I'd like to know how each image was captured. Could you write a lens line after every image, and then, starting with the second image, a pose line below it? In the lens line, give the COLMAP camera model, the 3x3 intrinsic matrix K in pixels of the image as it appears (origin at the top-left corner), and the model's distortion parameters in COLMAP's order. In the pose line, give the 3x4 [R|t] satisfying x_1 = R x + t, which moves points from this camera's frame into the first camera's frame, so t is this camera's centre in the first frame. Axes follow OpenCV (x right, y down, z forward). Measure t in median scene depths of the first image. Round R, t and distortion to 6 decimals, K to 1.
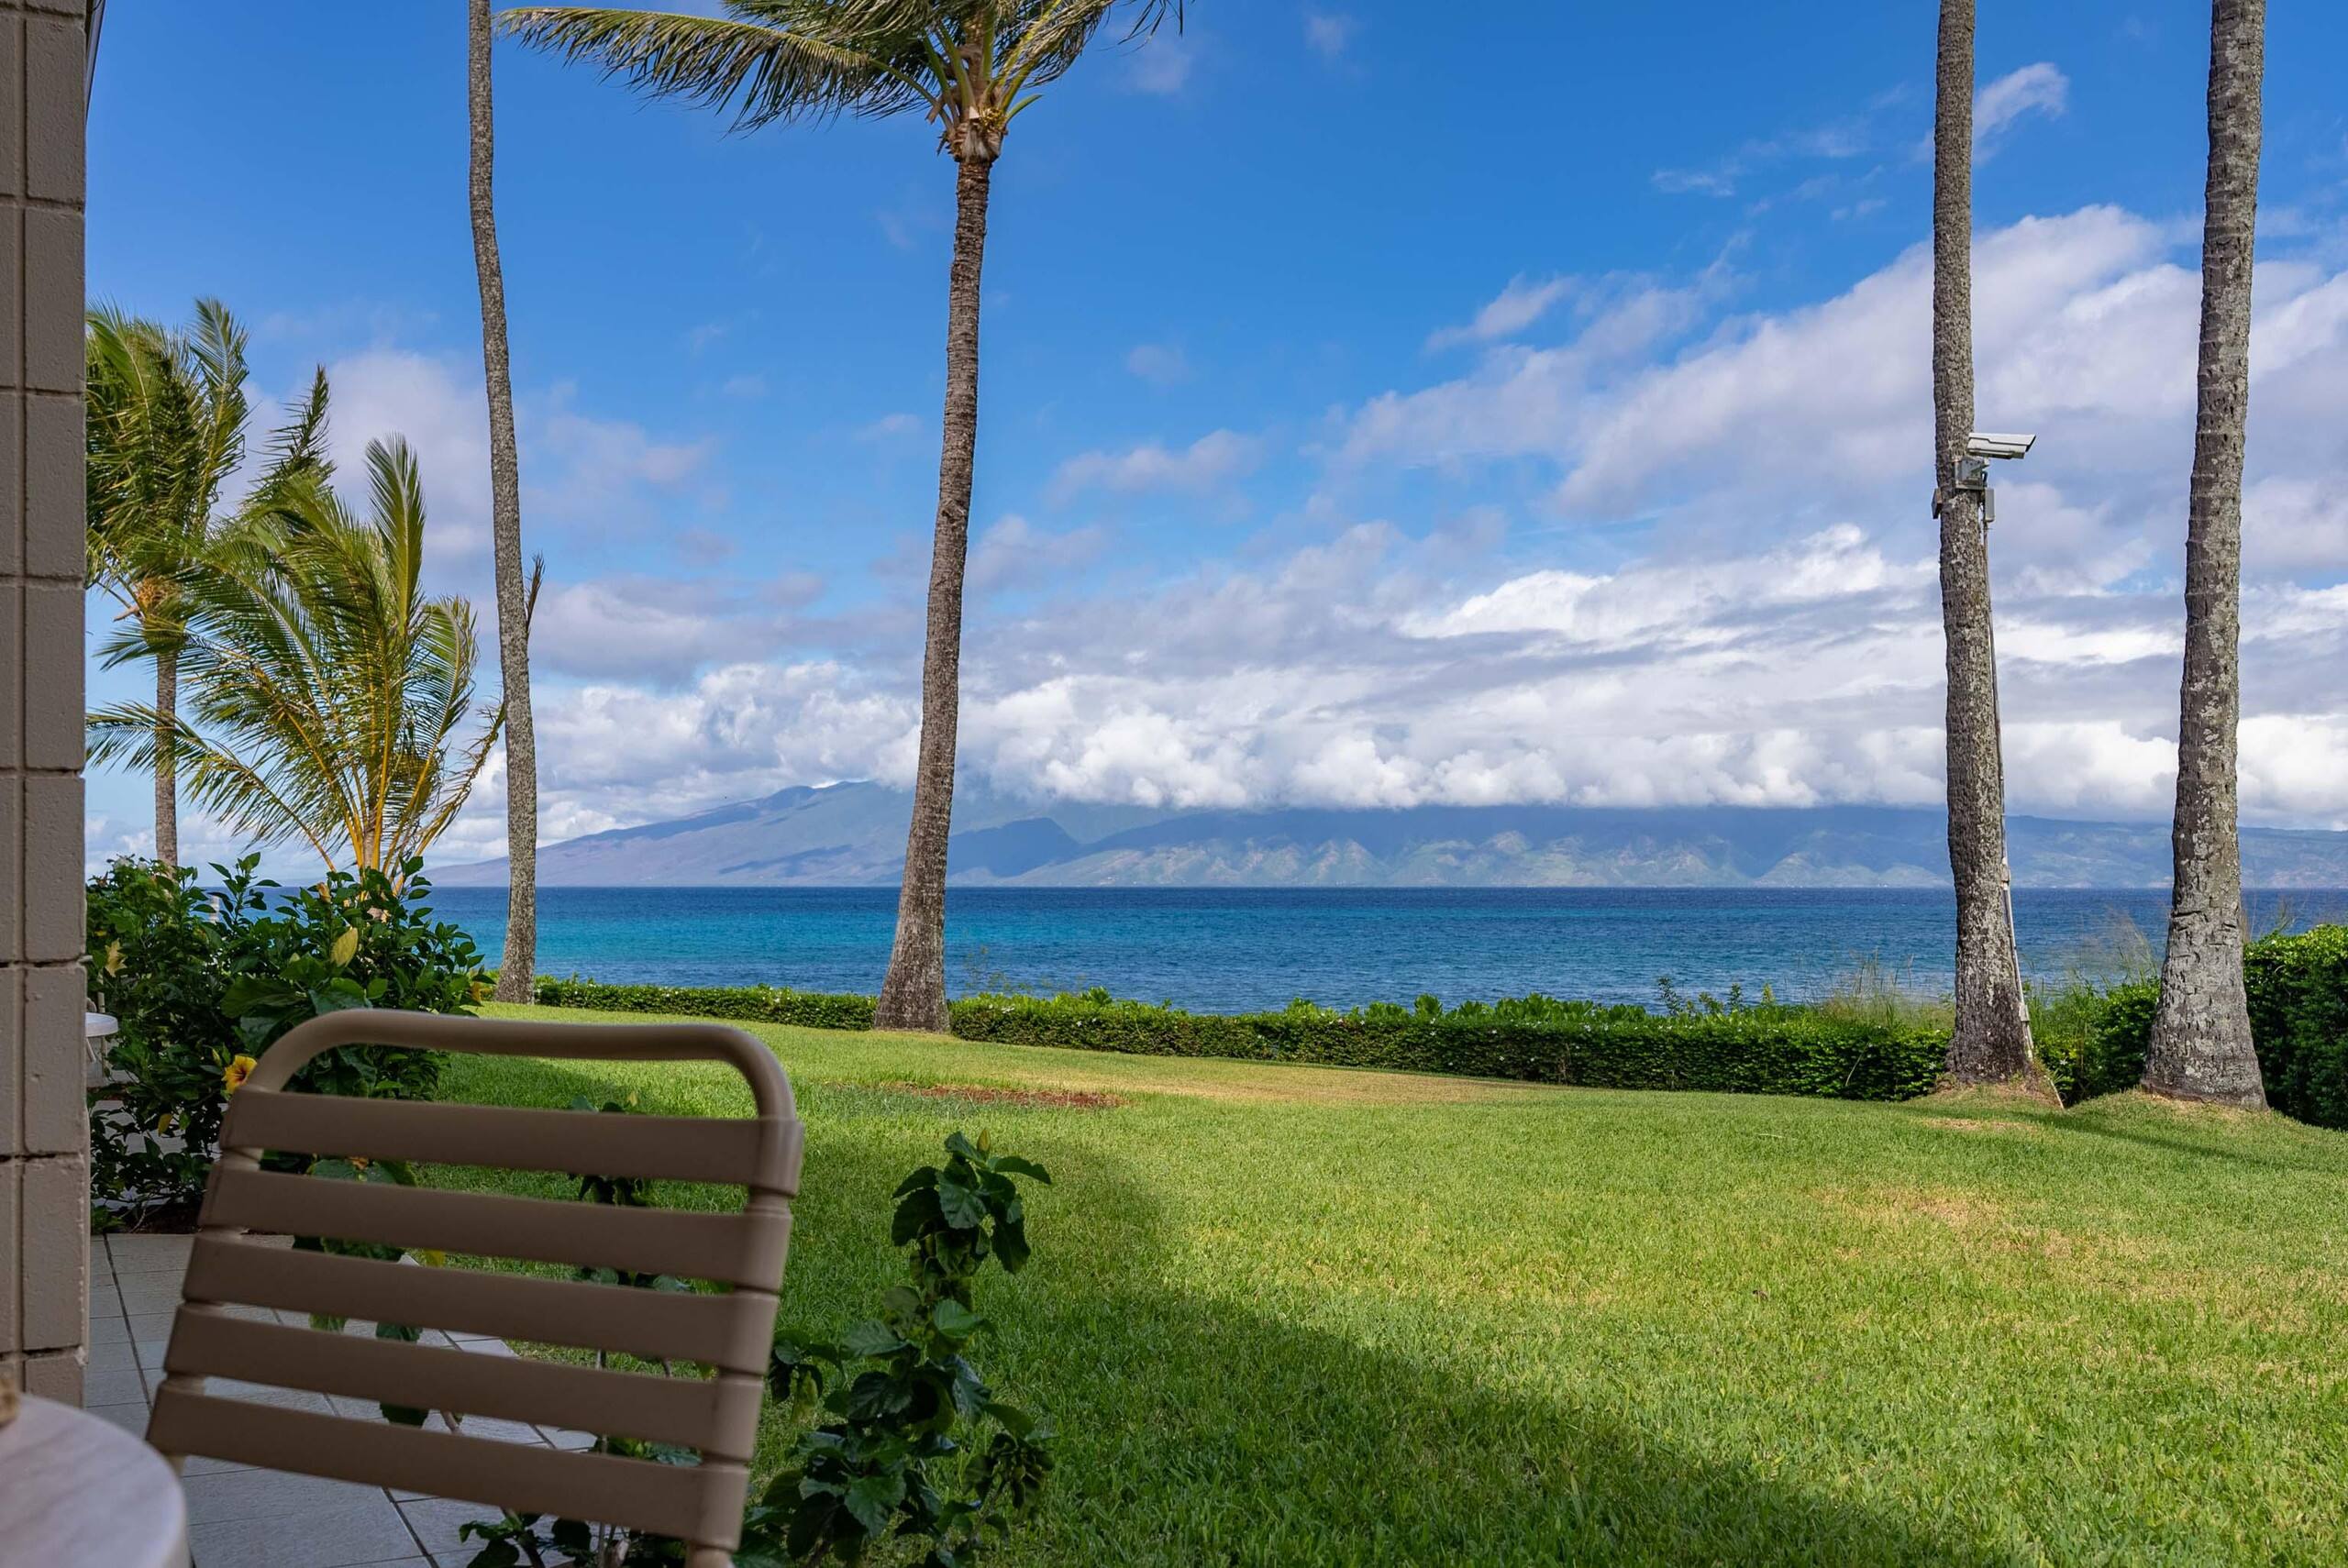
lens RADIAL K [[2186.3, 0, 1174.0], [0, 2186.3, 784.0], [0, 0, 1]] dist [0.010505, -0.020167]
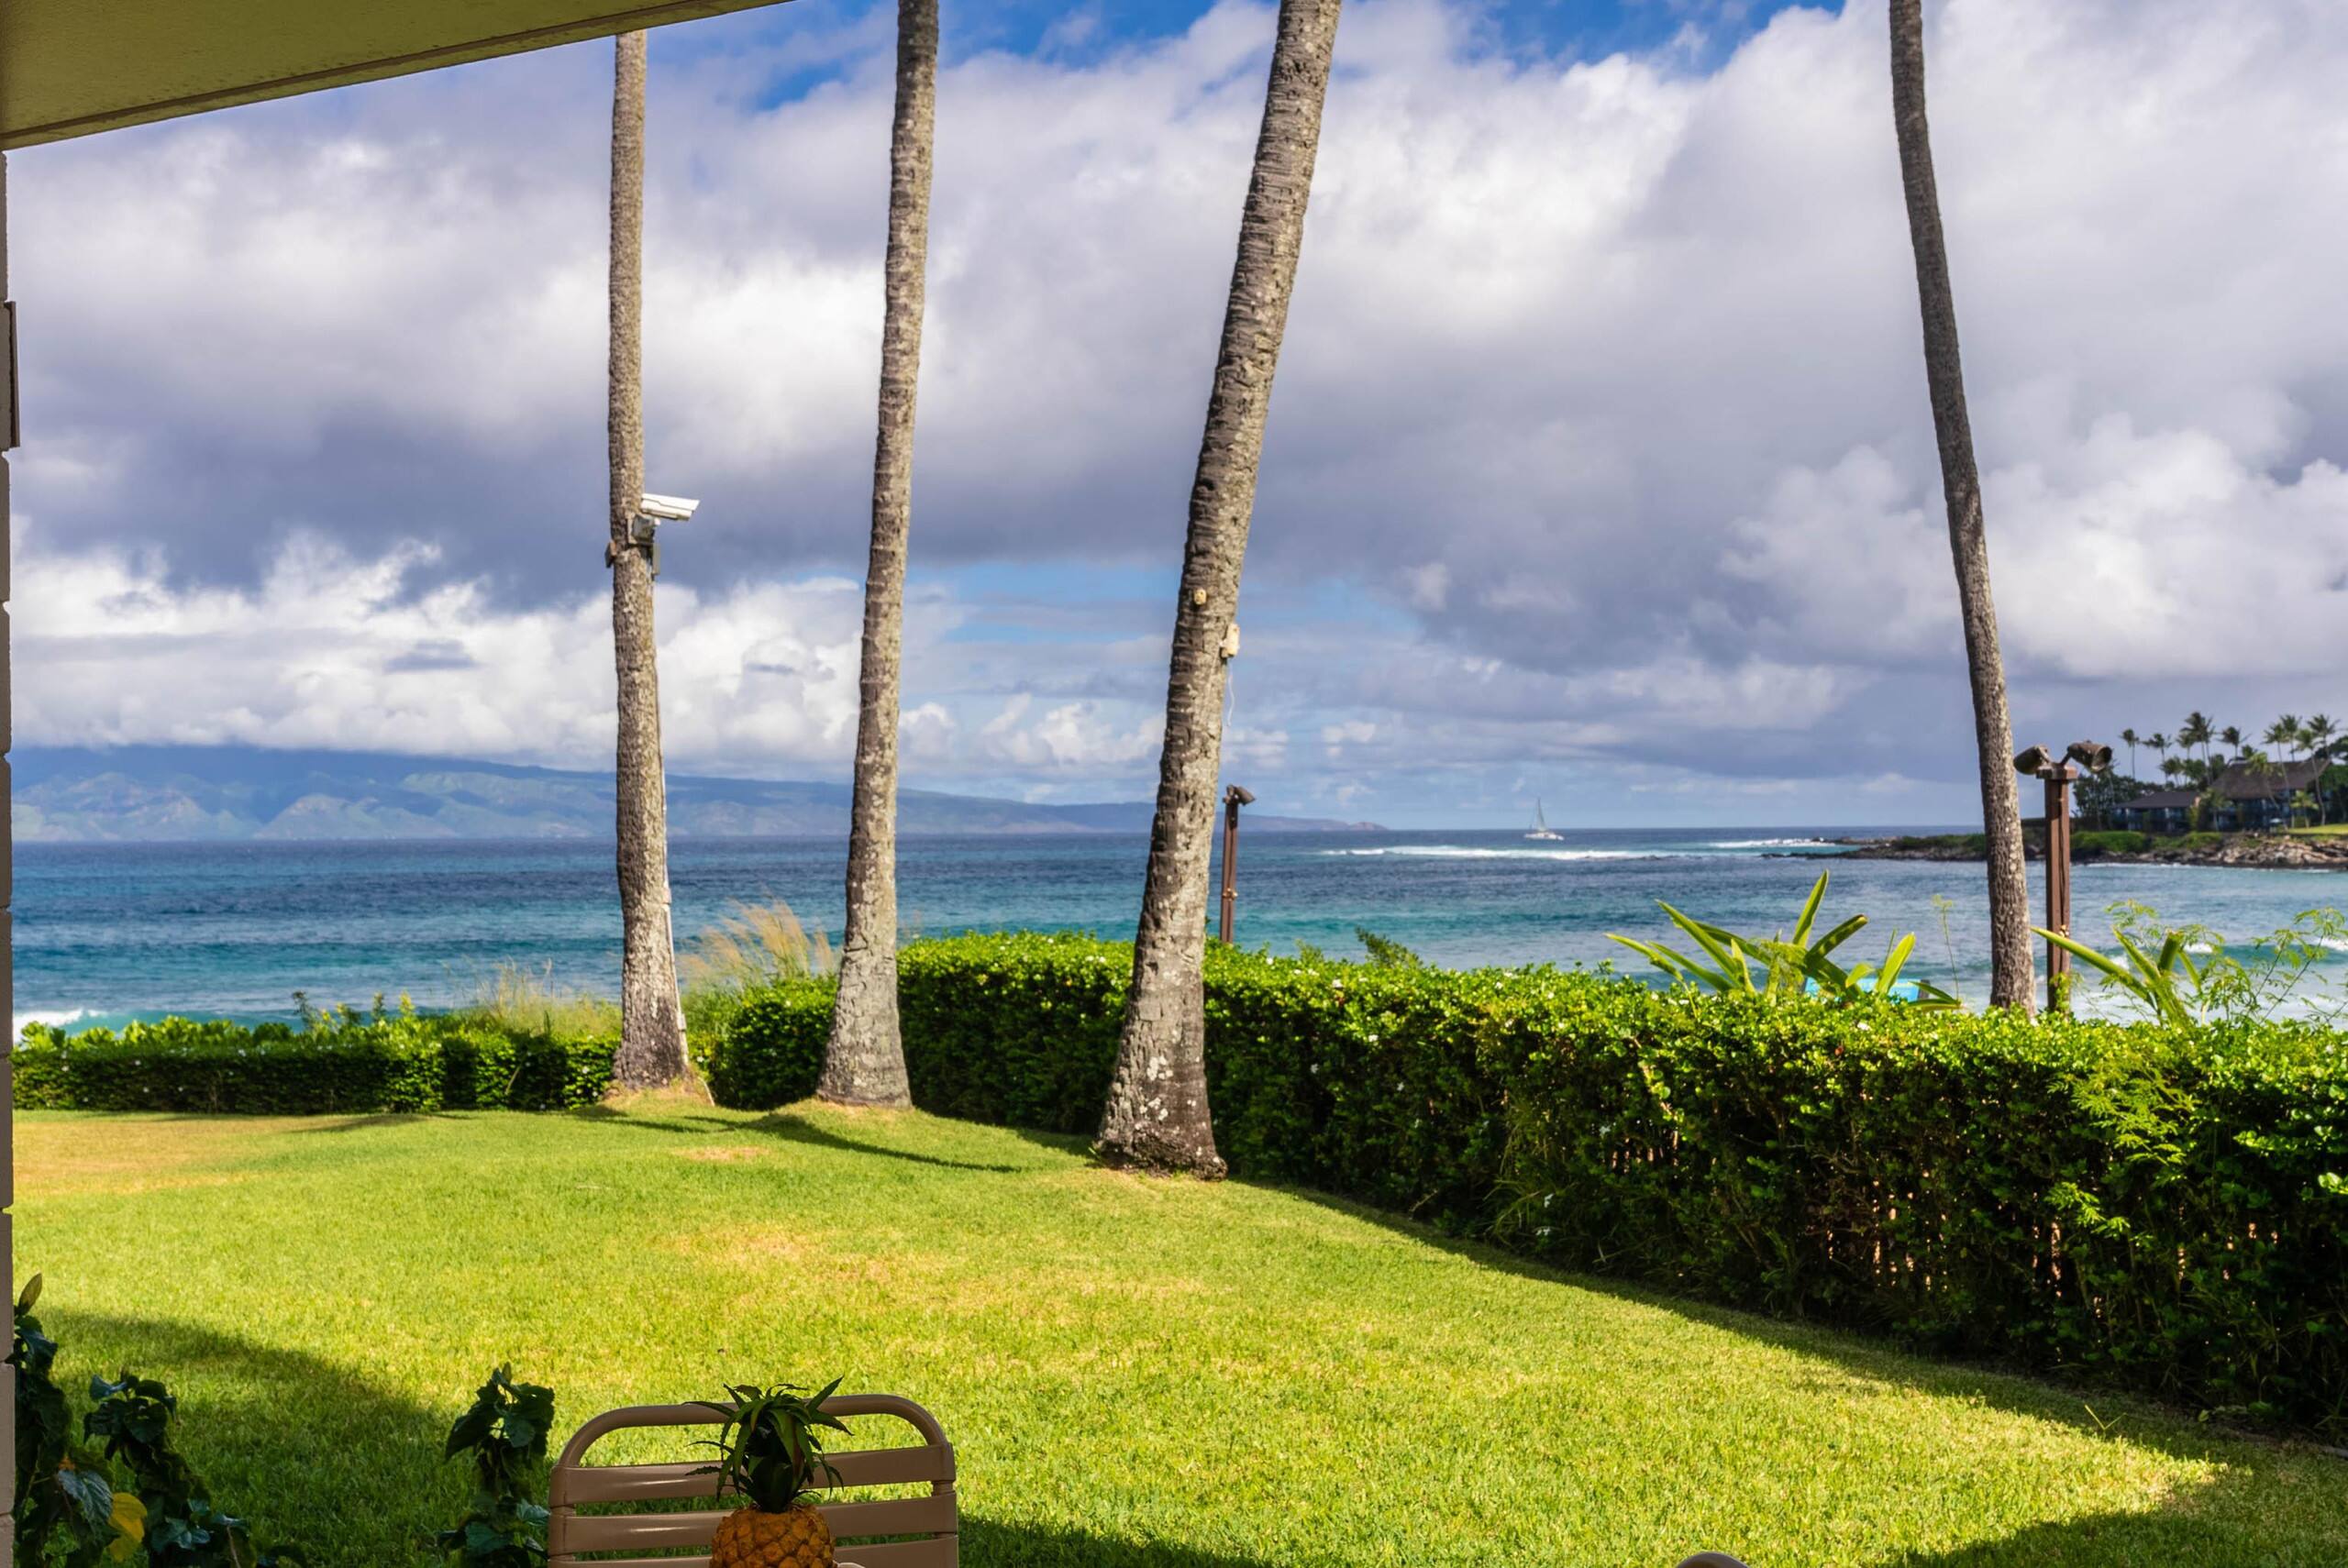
lens RADIAL K [[2186.3, 0, 1174.0], [0, 2186.3, 784.0], [0, 0, 1]] dist [0.010505, -0.020167]
pose [[0.805719, 0.012472, 0.592167, -0.104656], [-0.019178, 0.999803, 0.005037, -0.040066], [-0.591987, -0.015415, 0.805800, -0.061443]]
